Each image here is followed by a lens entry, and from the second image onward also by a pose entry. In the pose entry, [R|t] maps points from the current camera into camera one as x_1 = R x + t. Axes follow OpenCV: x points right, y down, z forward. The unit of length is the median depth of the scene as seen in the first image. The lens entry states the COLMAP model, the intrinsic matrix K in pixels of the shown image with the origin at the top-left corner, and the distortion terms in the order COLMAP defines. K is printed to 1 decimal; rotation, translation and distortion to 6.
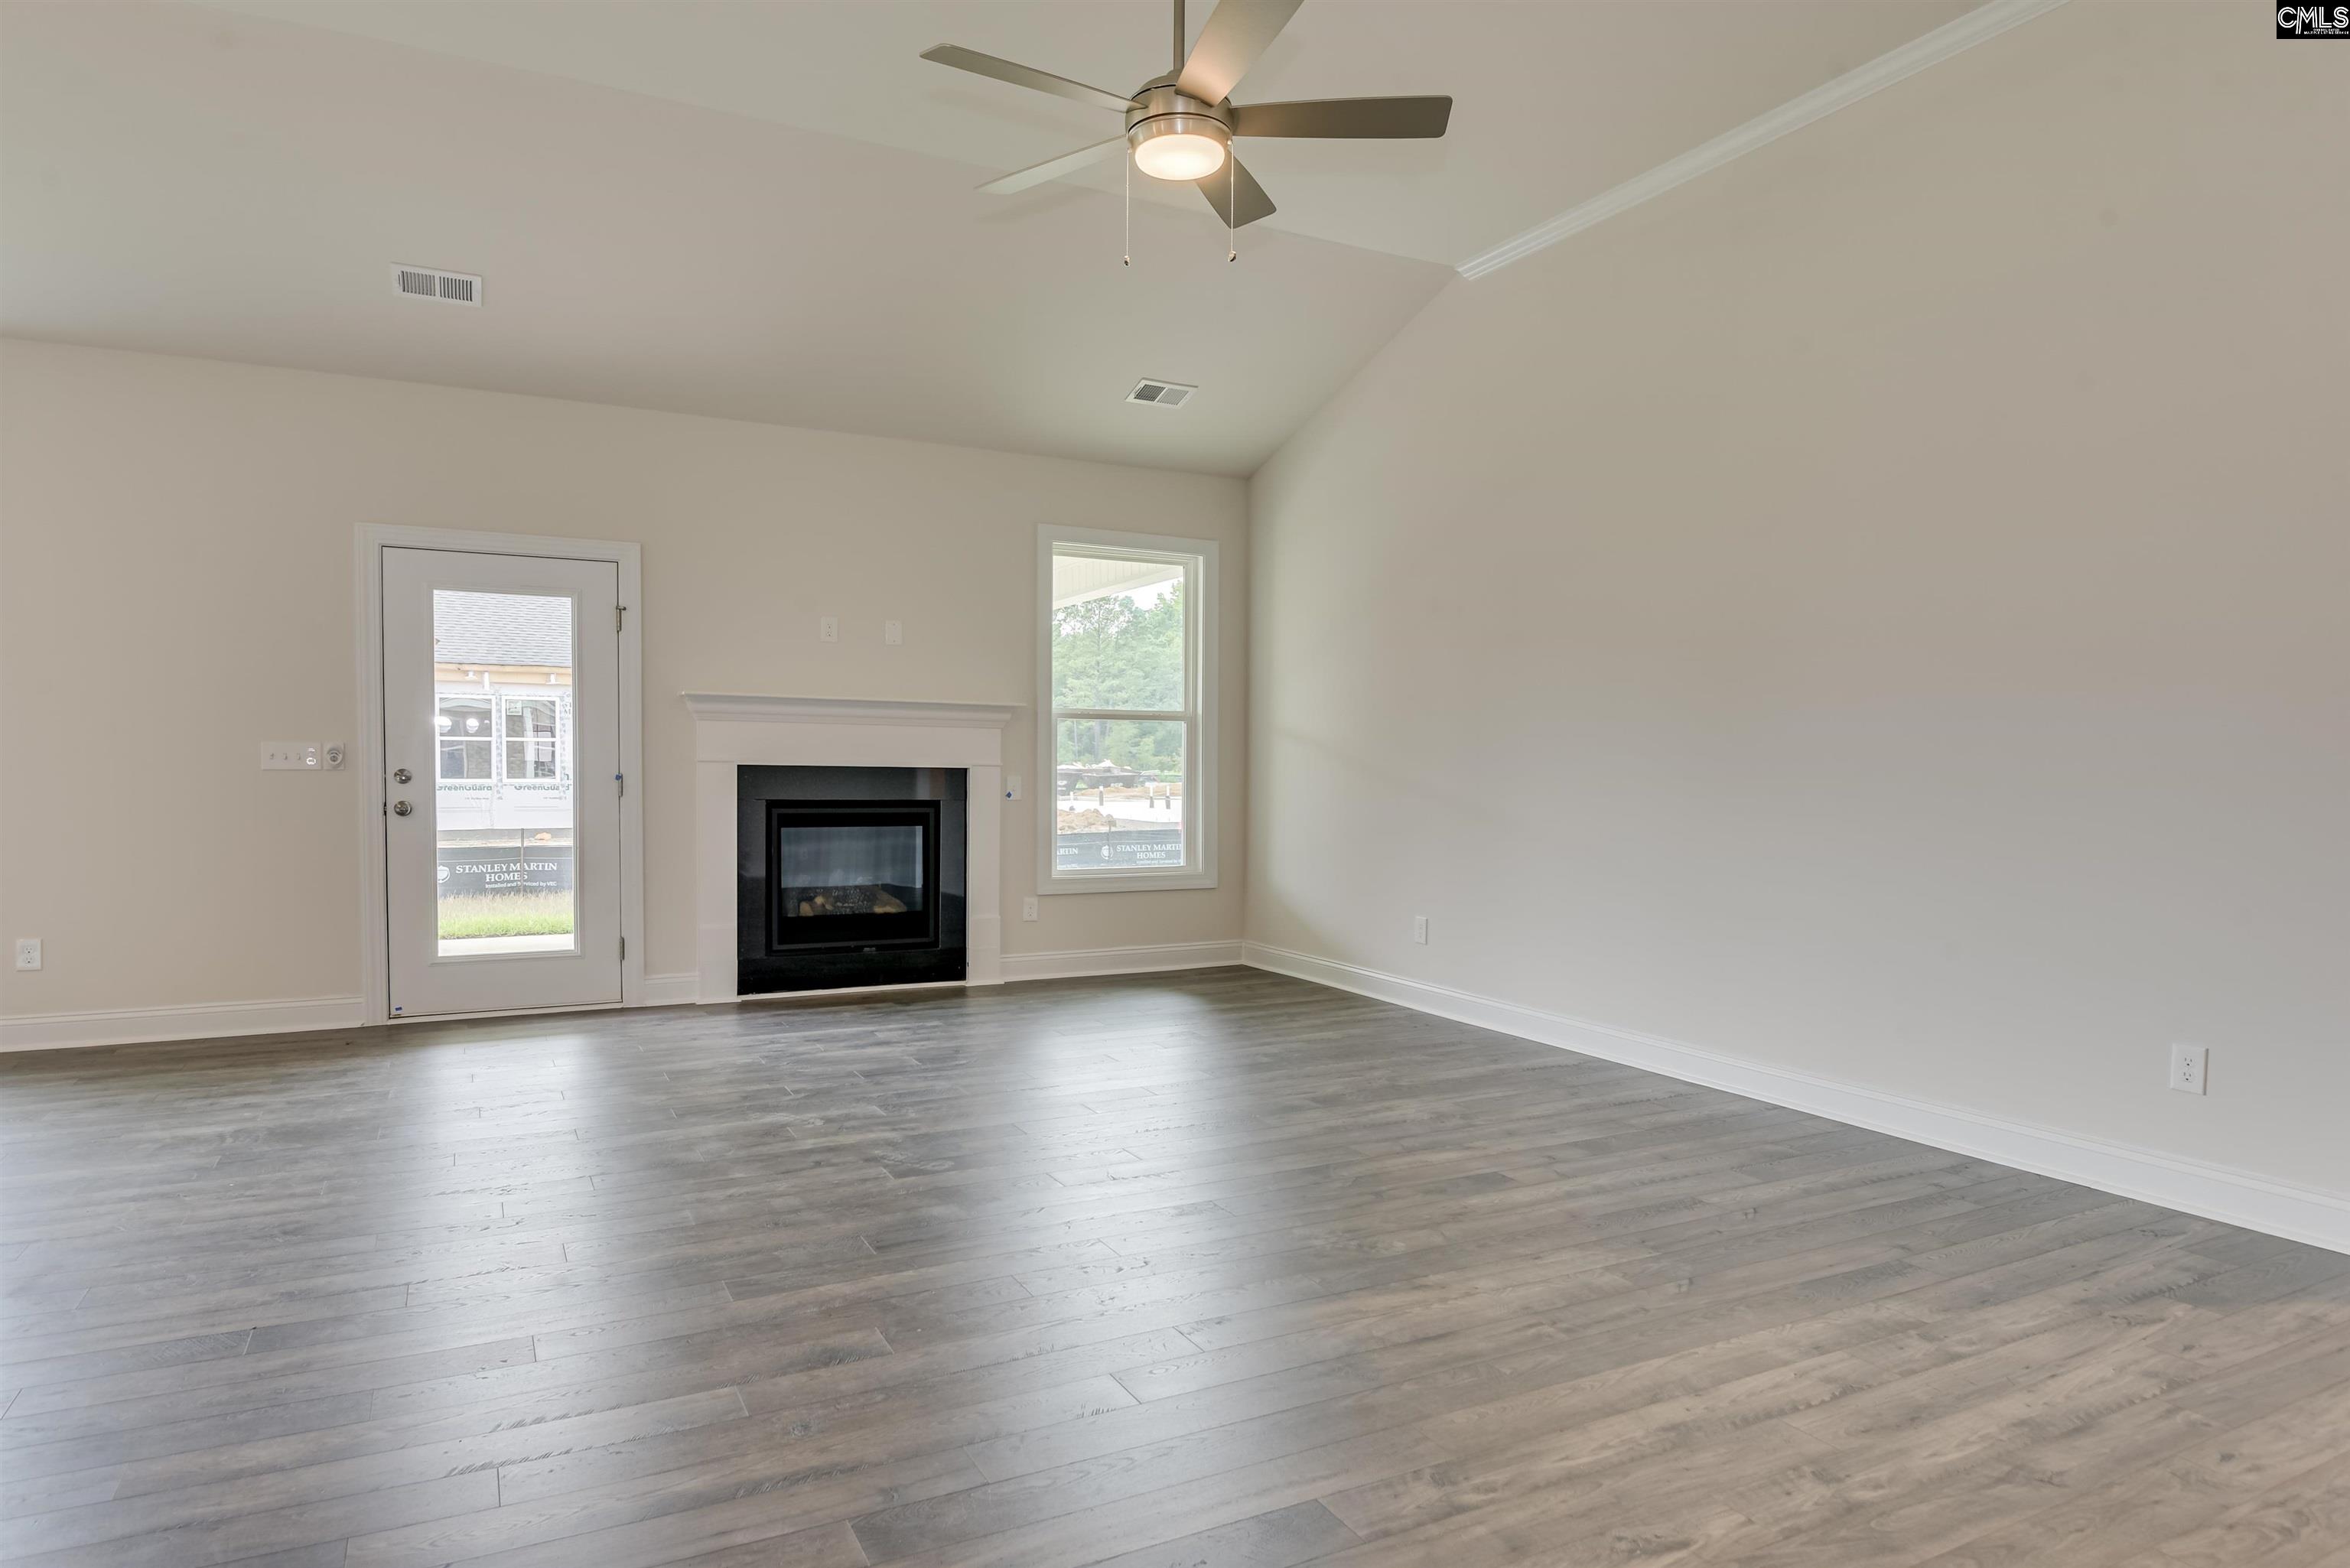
lens RADIAL K [[1361.3, 0, 1192.0], [0, 1361.3, 804.2], [0, 0, 1]] dist [0.009992, -0.001114]
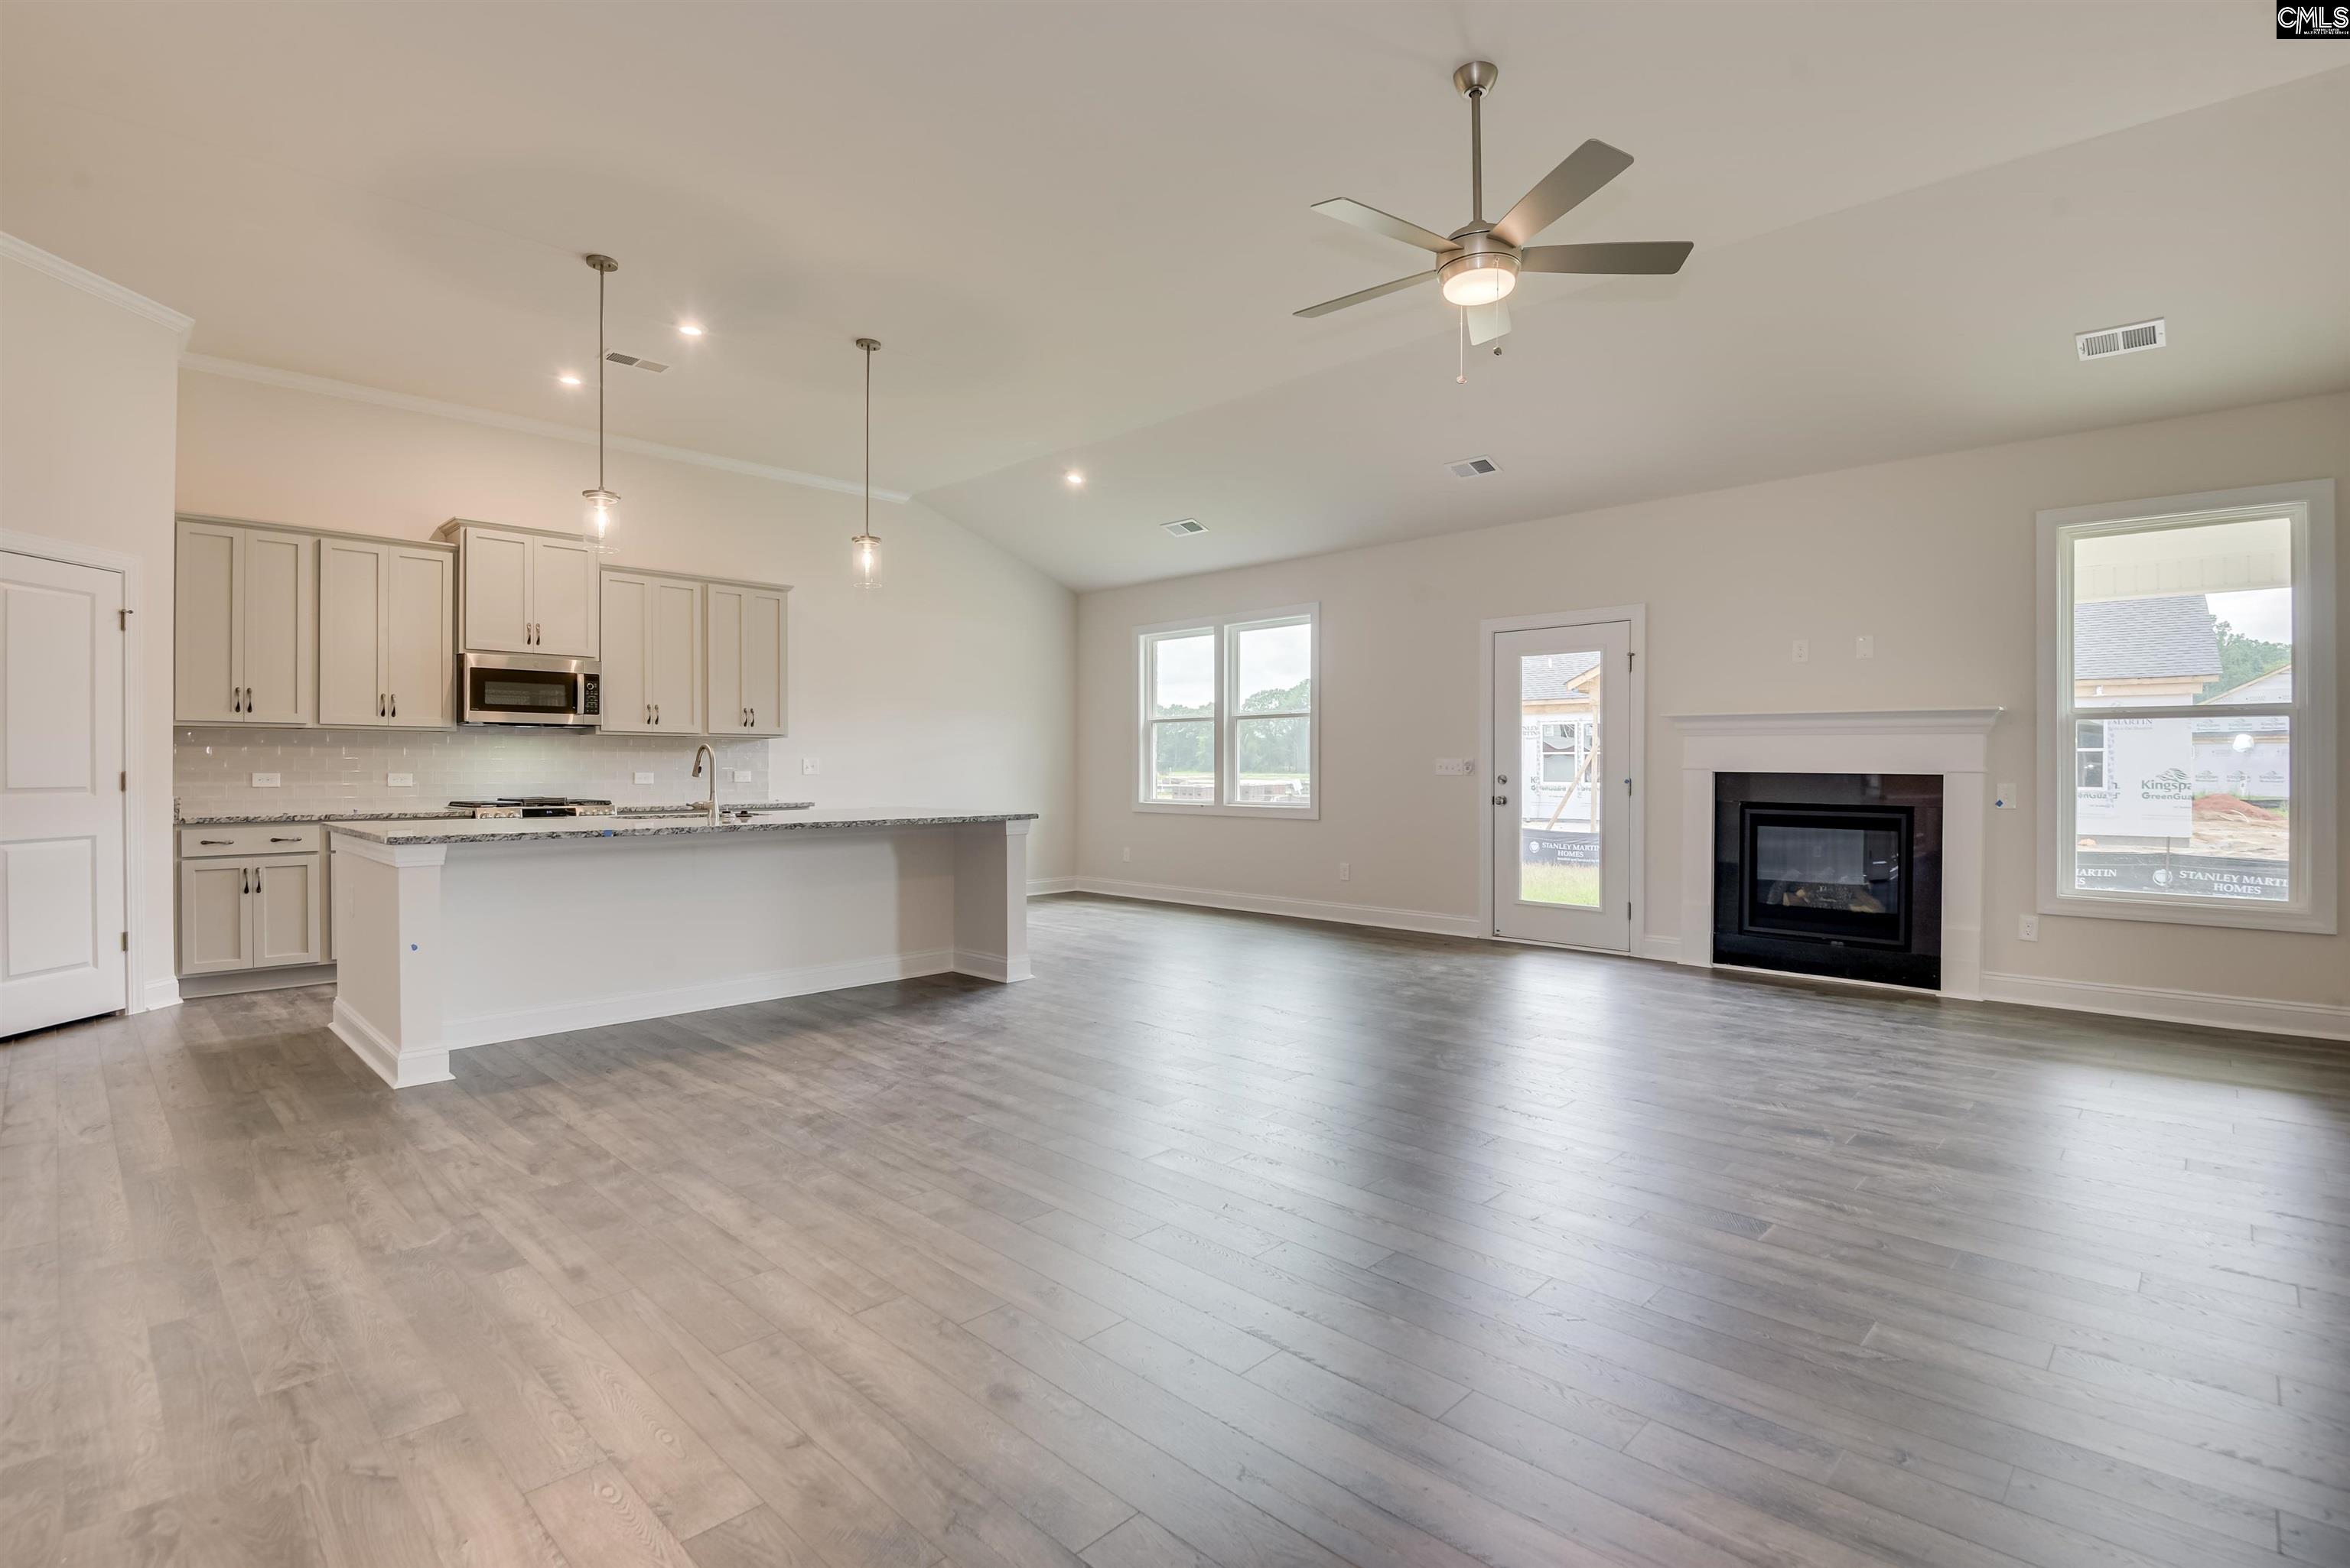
lens RADIAL K [[1149.8, 0, 1172.3], [0, 1149.8, 777.5], [0, 0, 1]] dist [-0.017504, -0.005531]
pose [[0.304175, 0.004099, -0.952607, 0.513177], [-0.029033, 0.999566, -0.004969, -0.005503], [0.952174, 0.029168, 0.304162, 0.242914]]
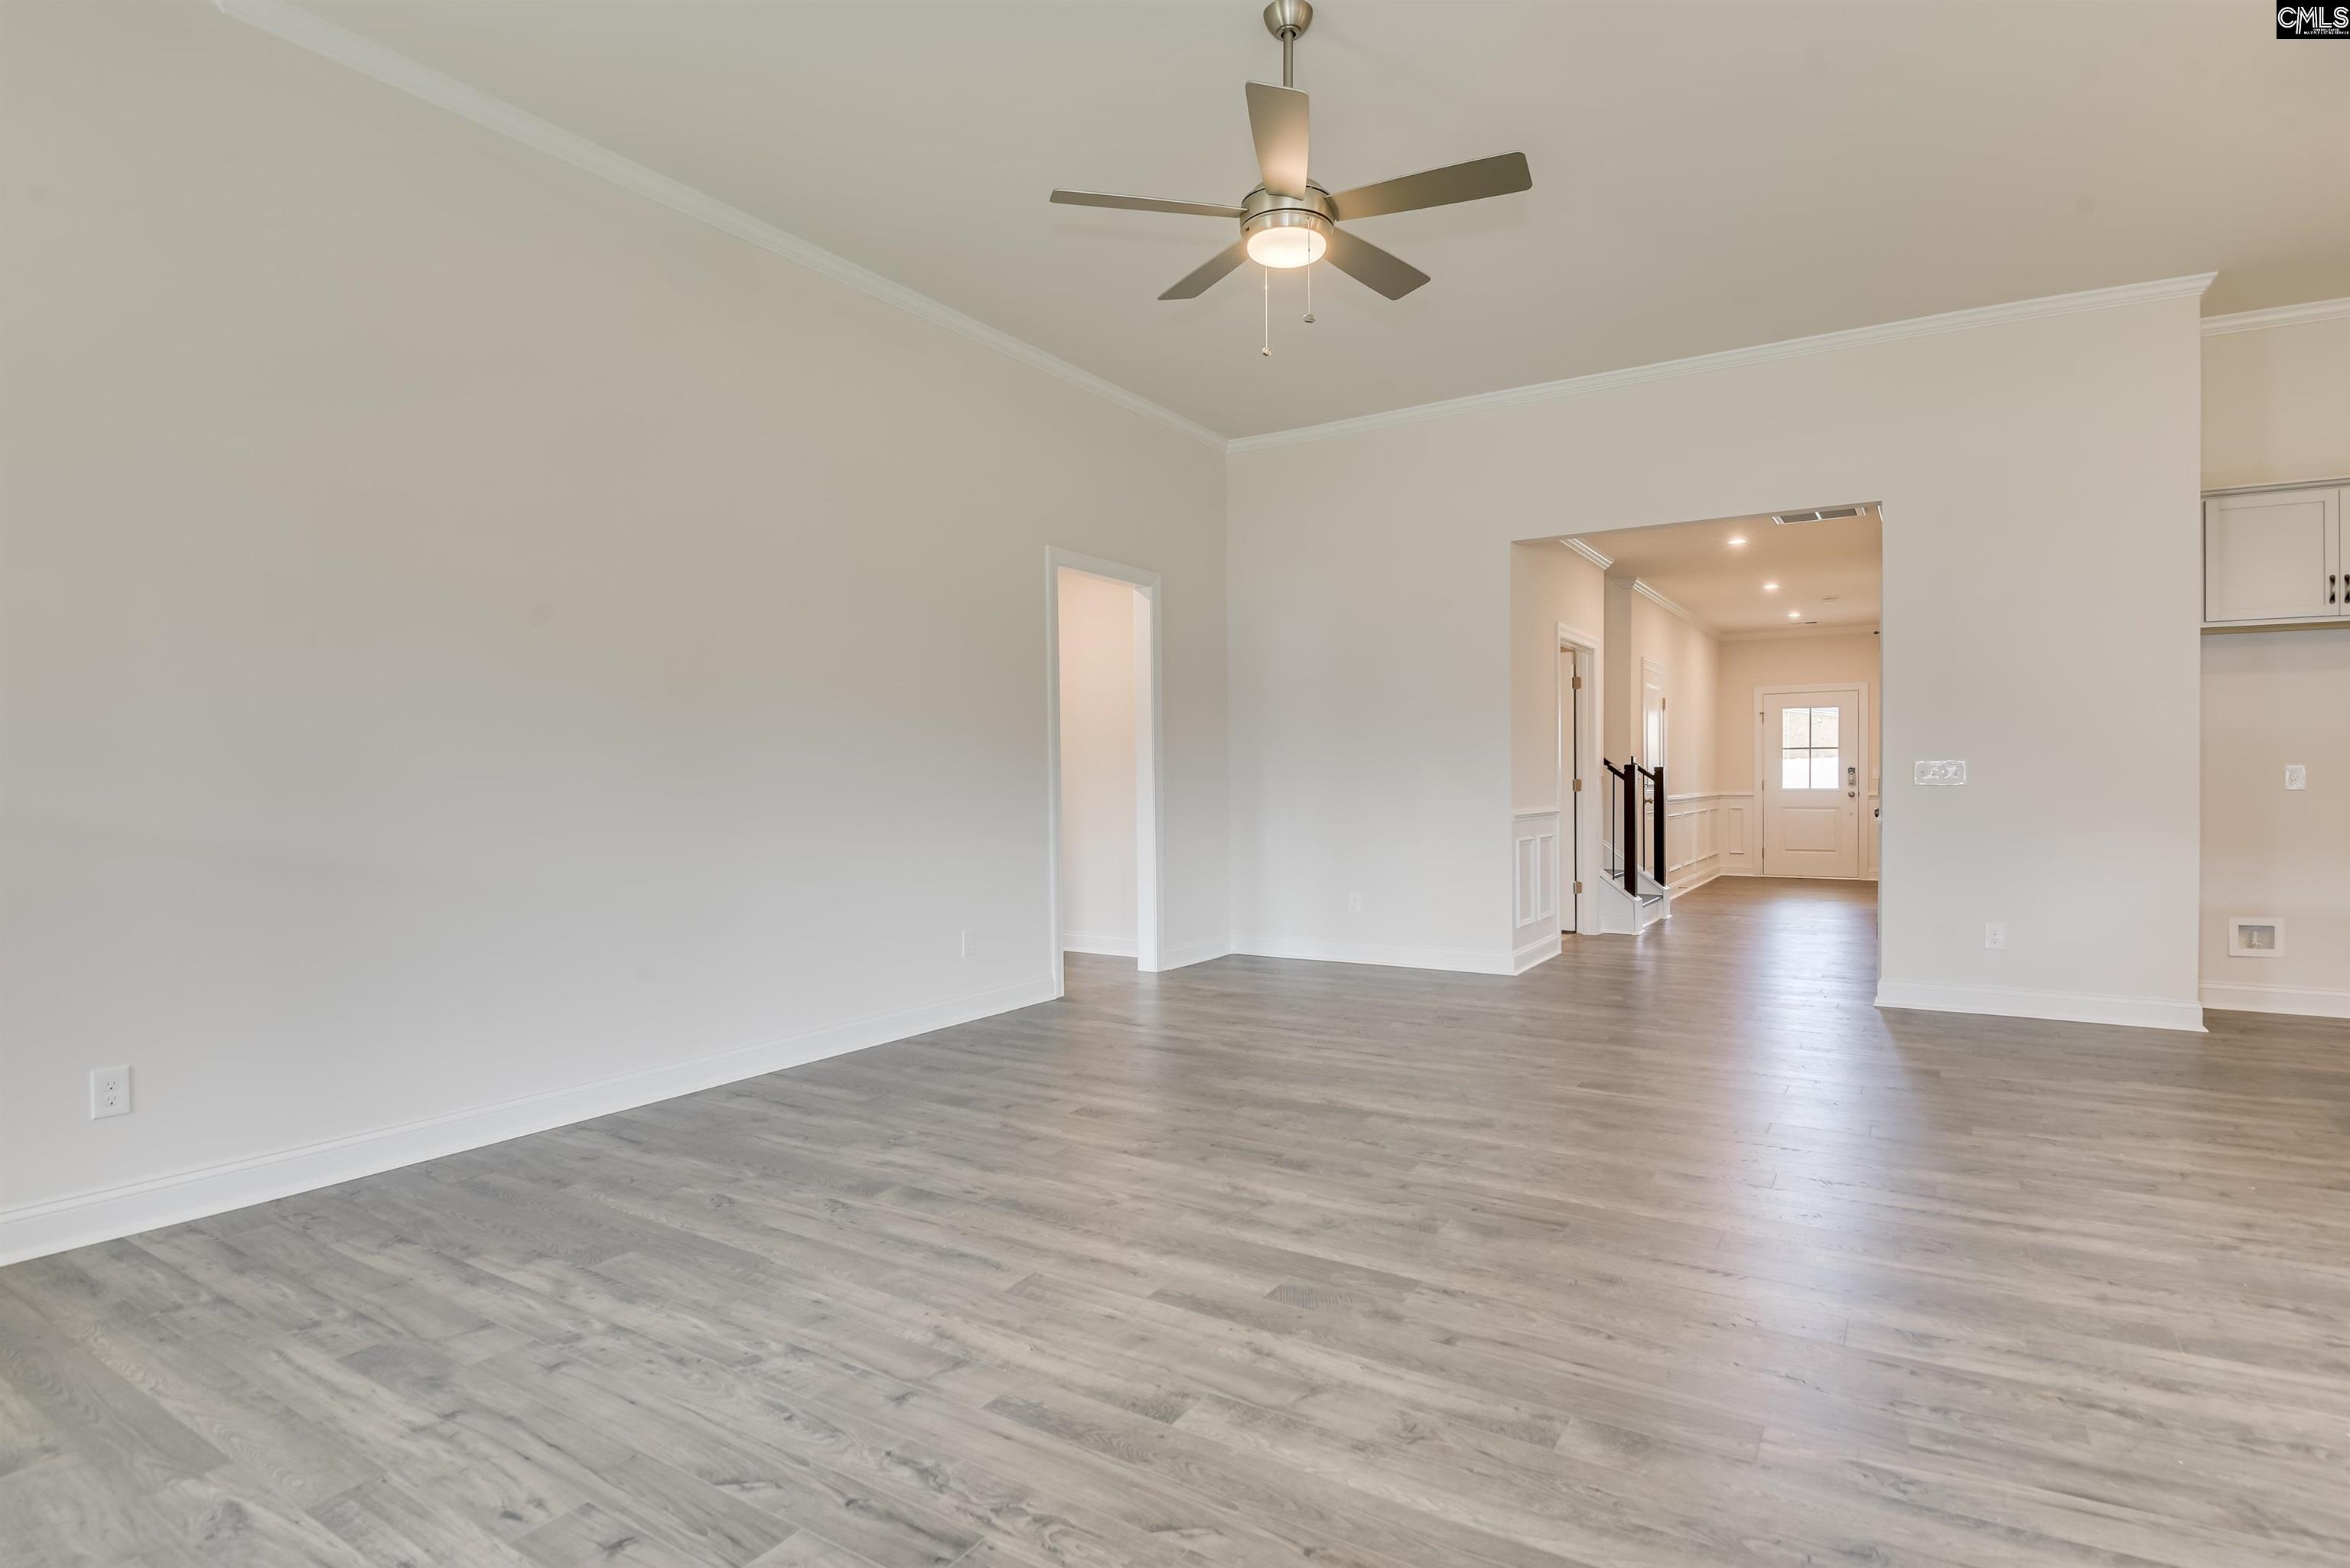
lens RADIAL K [[1203.3, 0, 1183.7], [0, 1203.3, 798.2], [0, 0, 1]] dist [-0.014582, -0.004474]
pose [[-0.509364, -0.013389, 0.860447, -0.467801], [0.027929, 0.999095, 0.032080, -0.026411], [-0.860098, 0.040372, -0.508530, 0.906571]]
